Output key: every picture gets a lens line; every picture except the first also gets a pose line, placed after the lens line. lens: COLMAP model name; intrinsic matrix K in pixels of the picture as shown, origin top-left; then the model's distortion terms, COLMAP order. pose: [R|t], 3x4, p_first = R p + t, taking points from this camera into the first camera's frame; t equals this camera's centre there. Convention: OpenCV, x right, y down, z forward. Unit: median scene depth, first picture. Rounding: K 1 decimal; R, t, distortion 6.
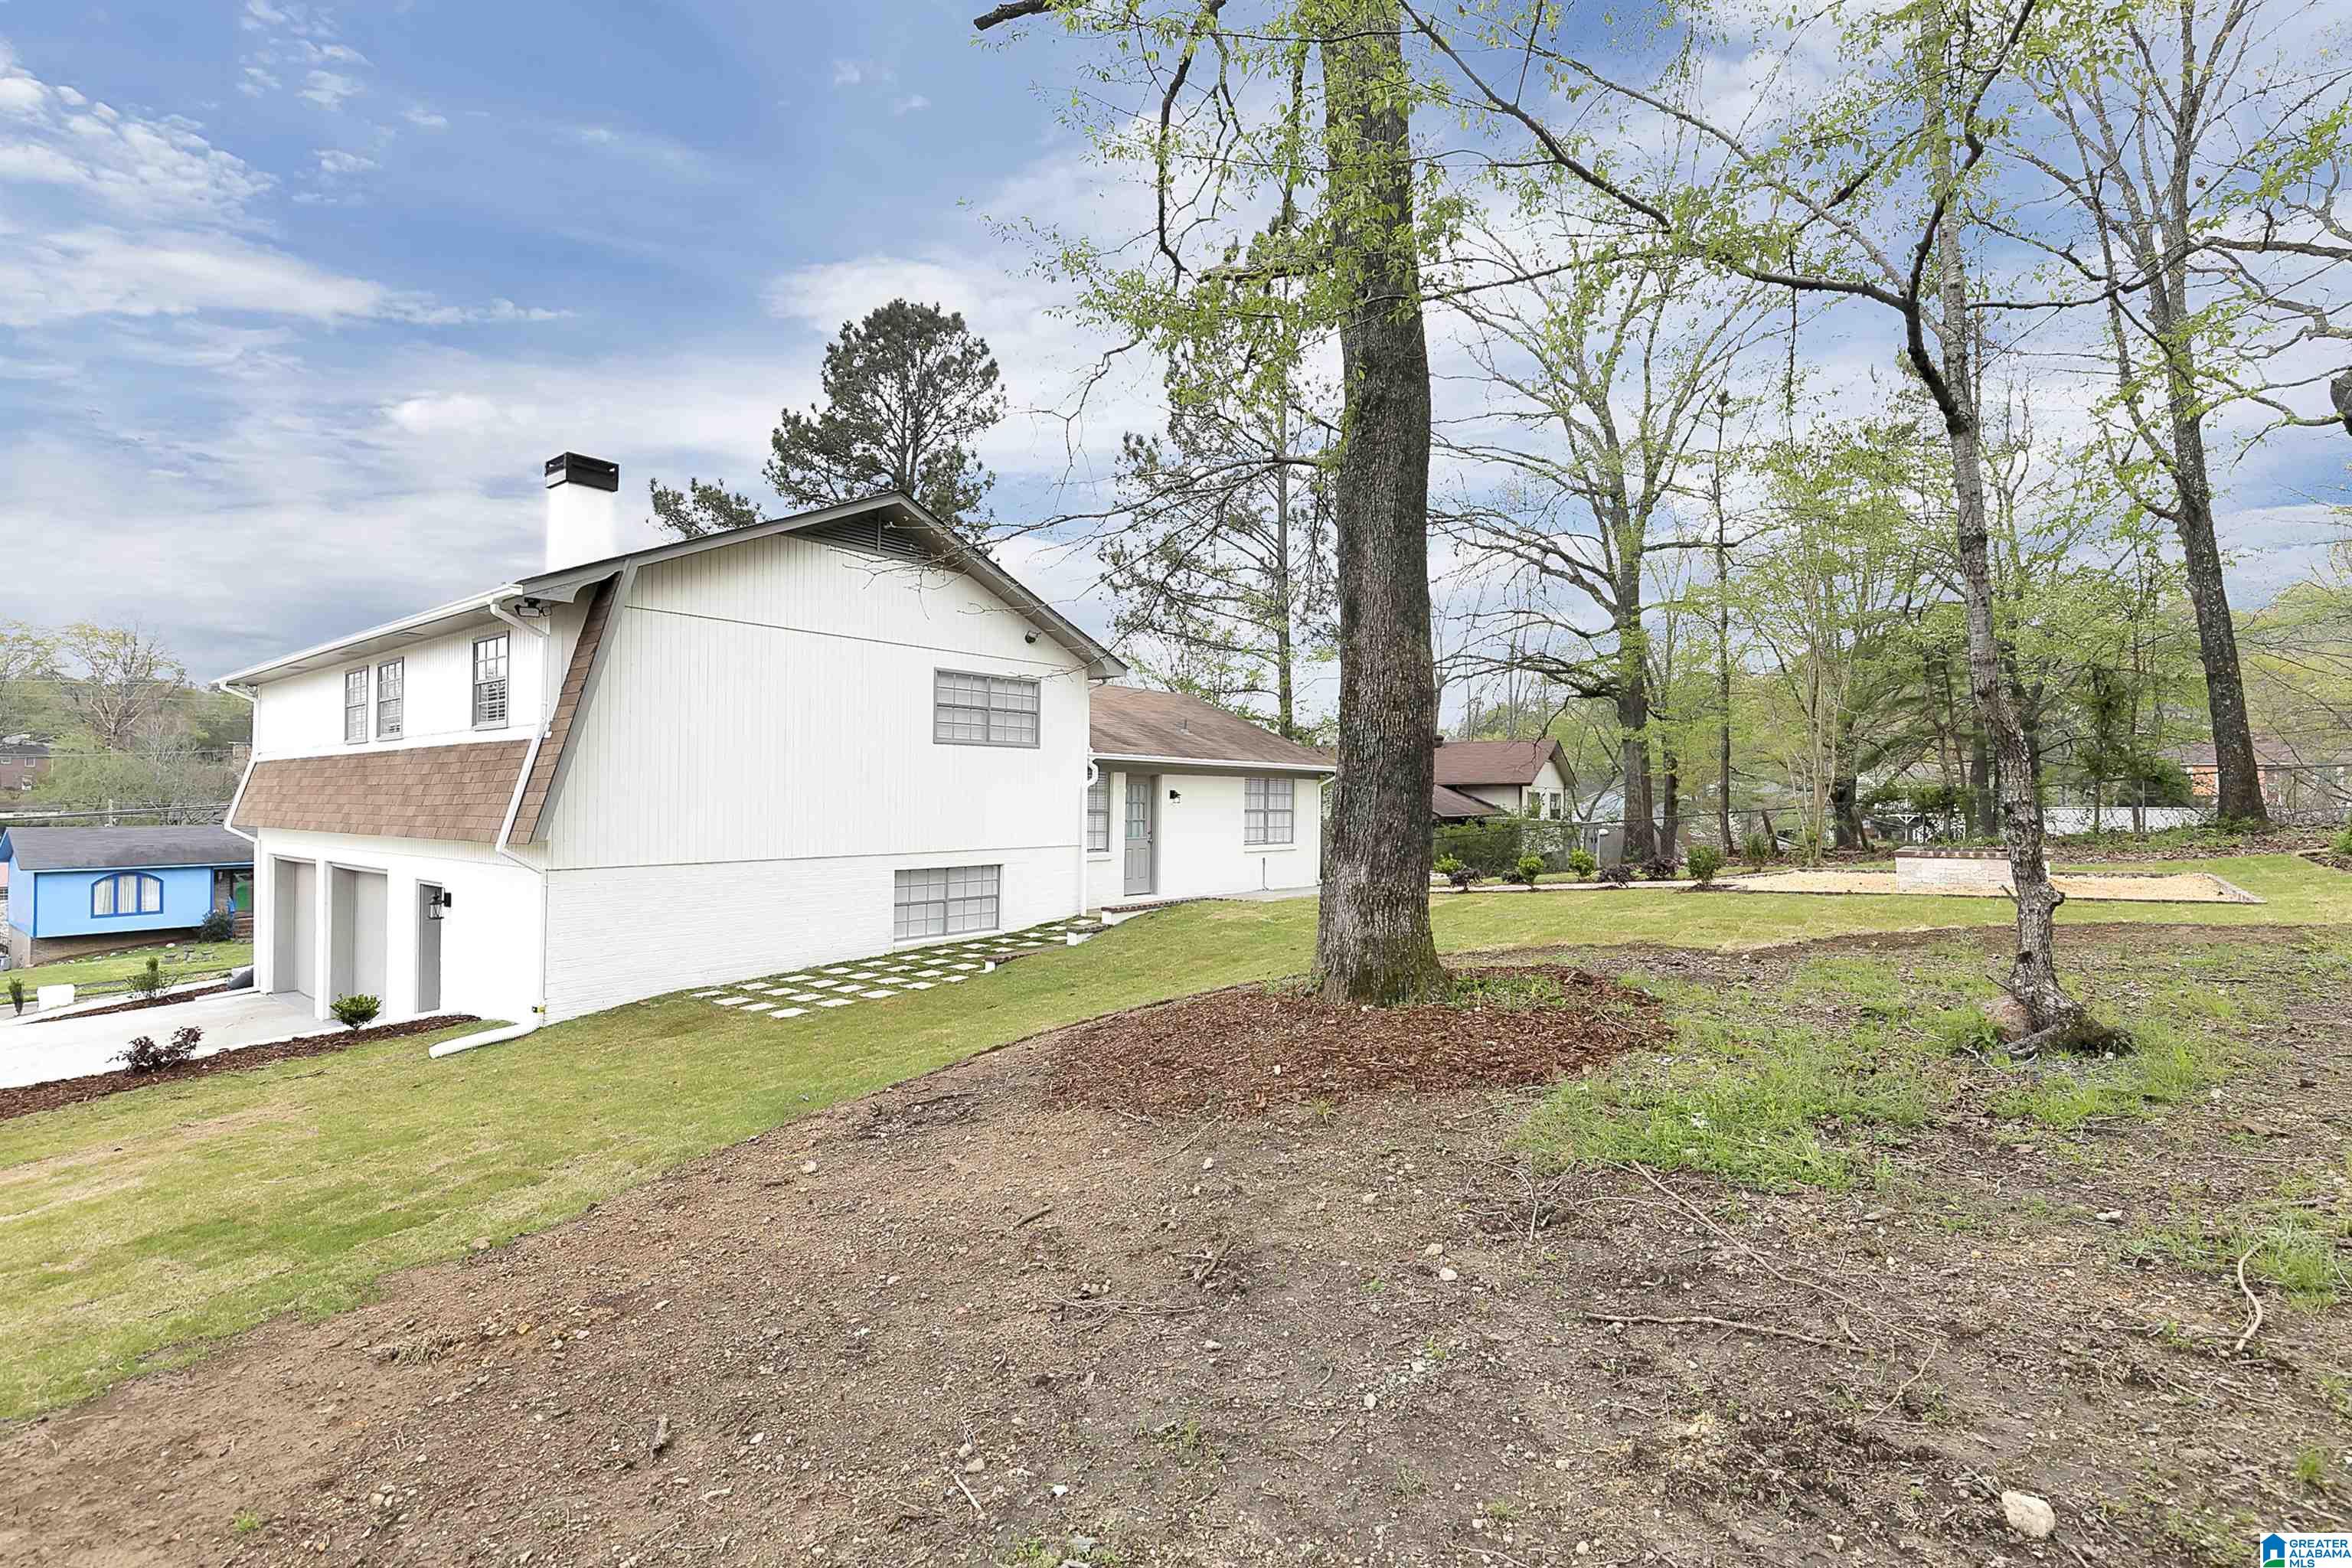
lens RADIAL K [[1073.0, 0, 1185.5], [0, 1073.0, 782.4], [0, 0, 1]] dist [0.001690, 0.000218]
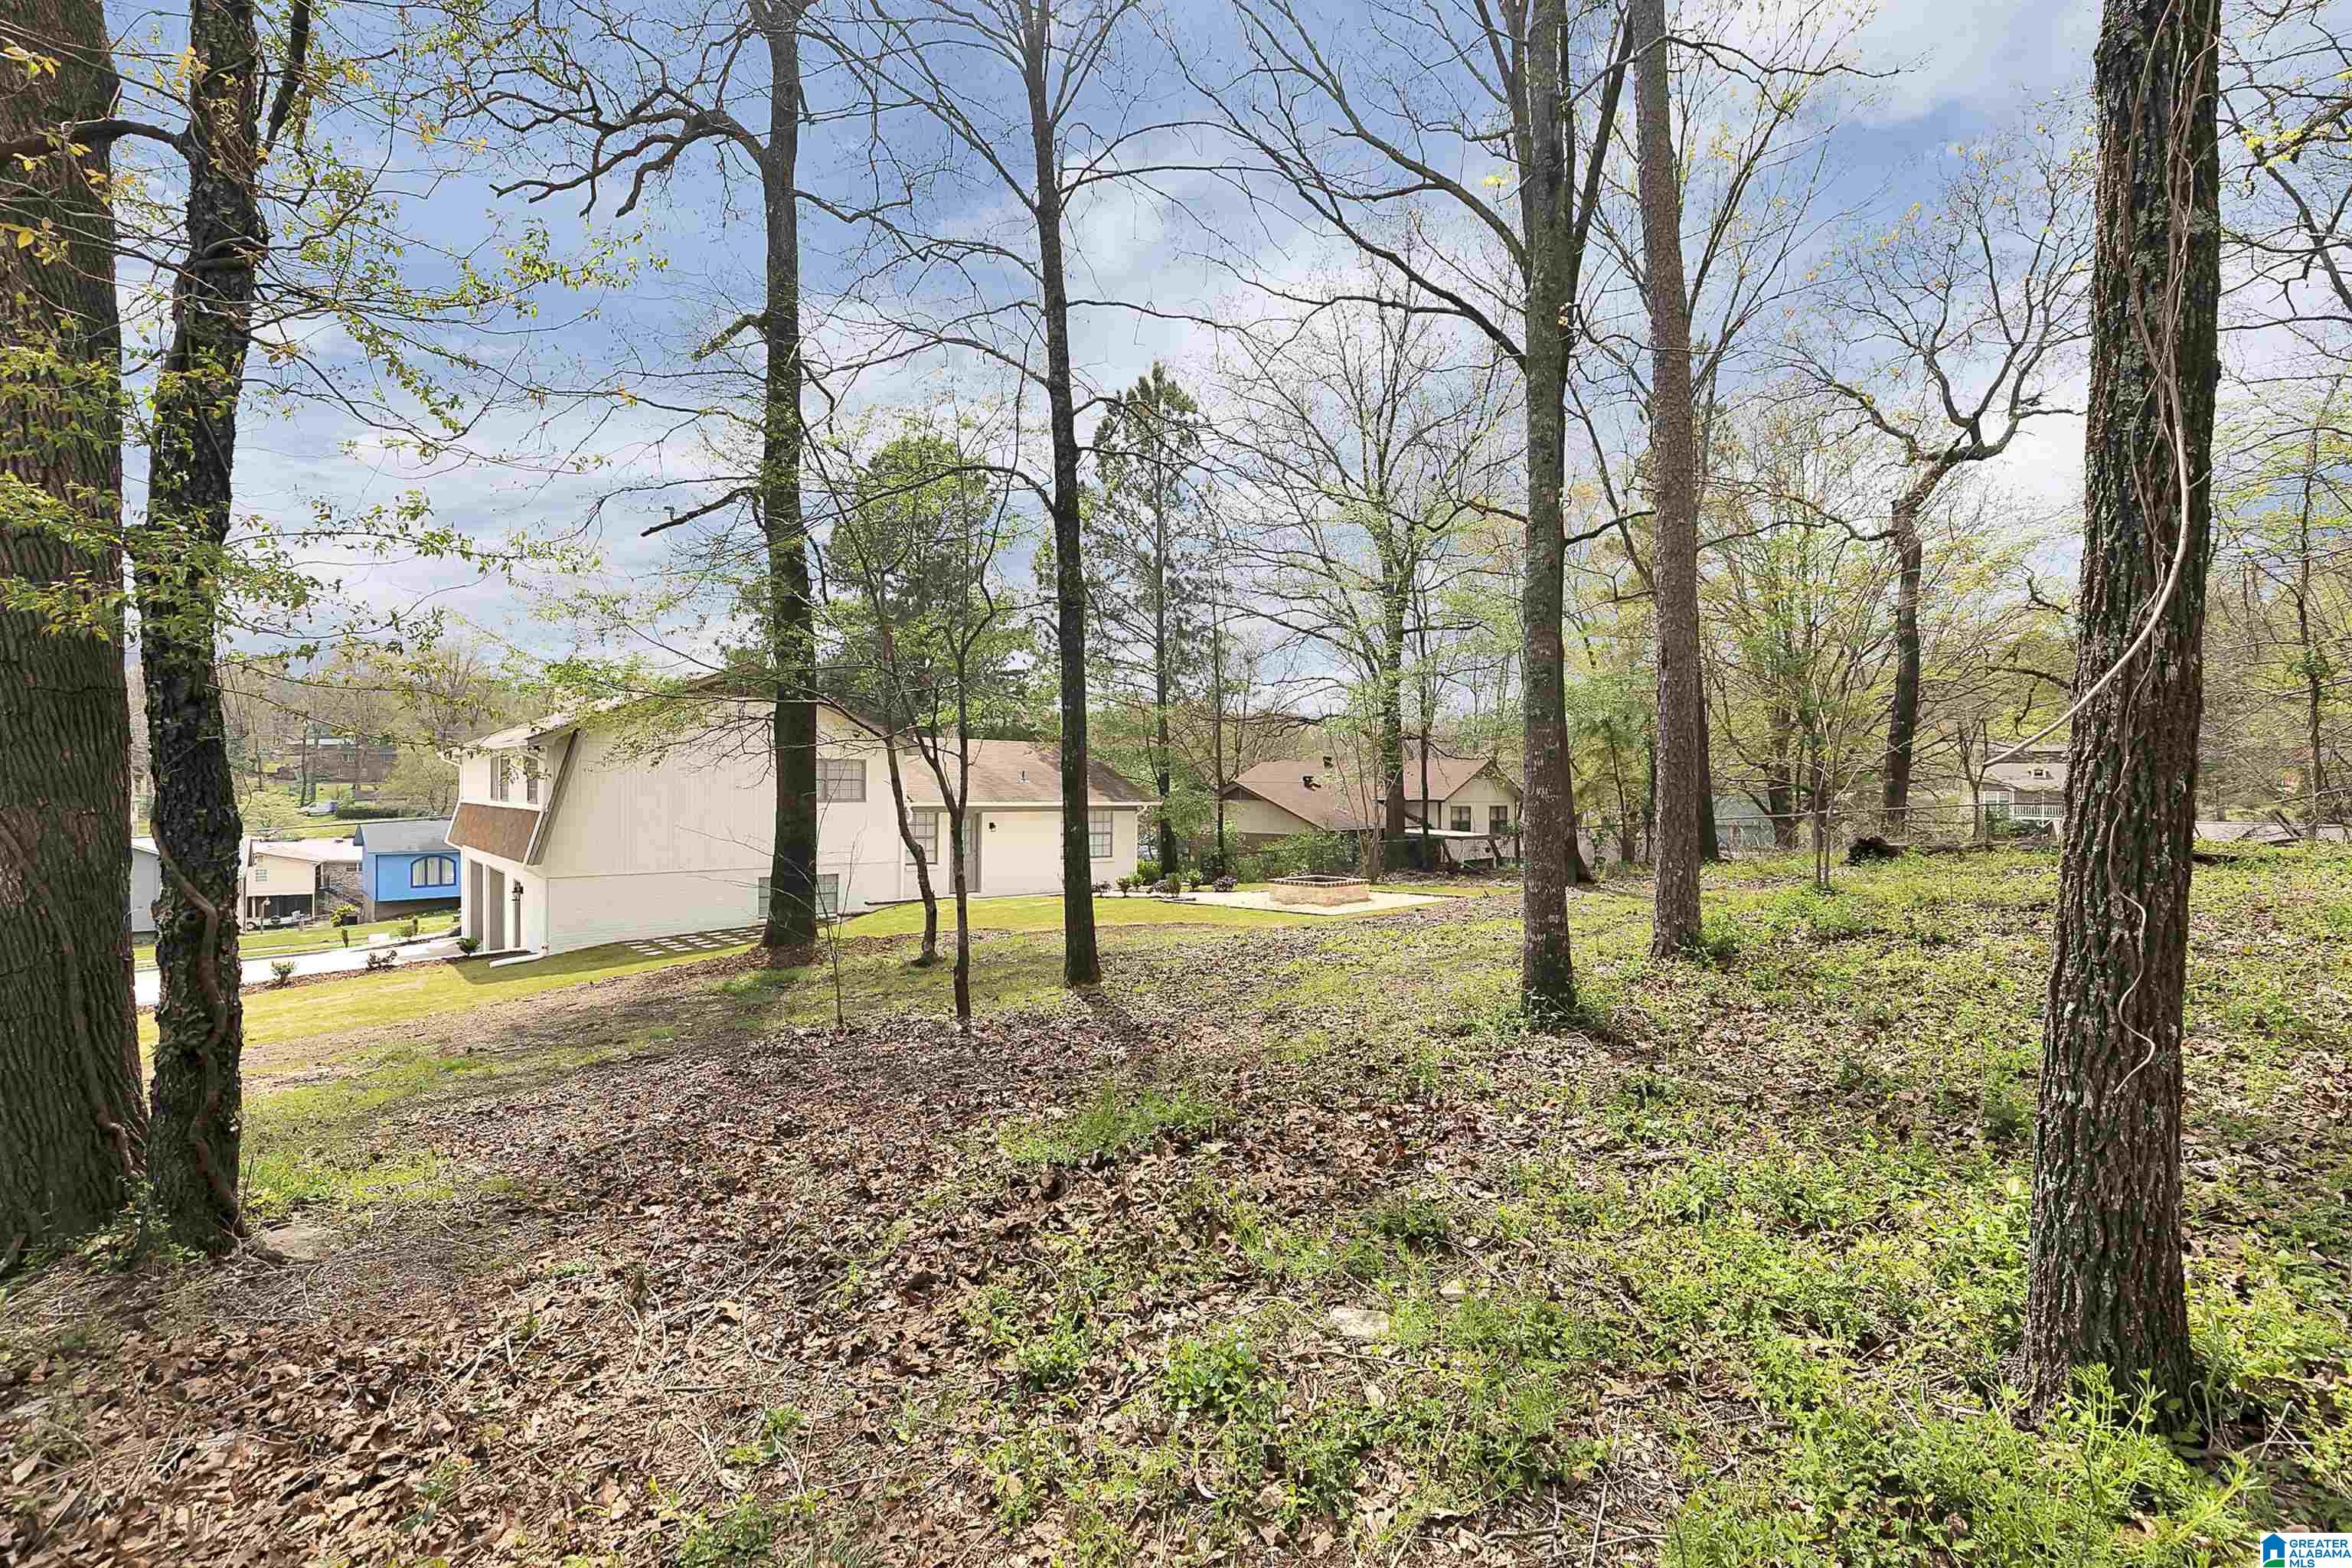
lens RADIAL K [[1073.0, 0, 1165.1], [0, 1073.0, 785.3], [0, 0, 1]] dist [0.001690, 0.000218]
pose [[0.980299, 0.002102, -0.197508, 0.555537], [0.001142, 0.999866, 0.016311, -0.074301], [0.197516, -0.016216, 0.980166, -0.435885]]
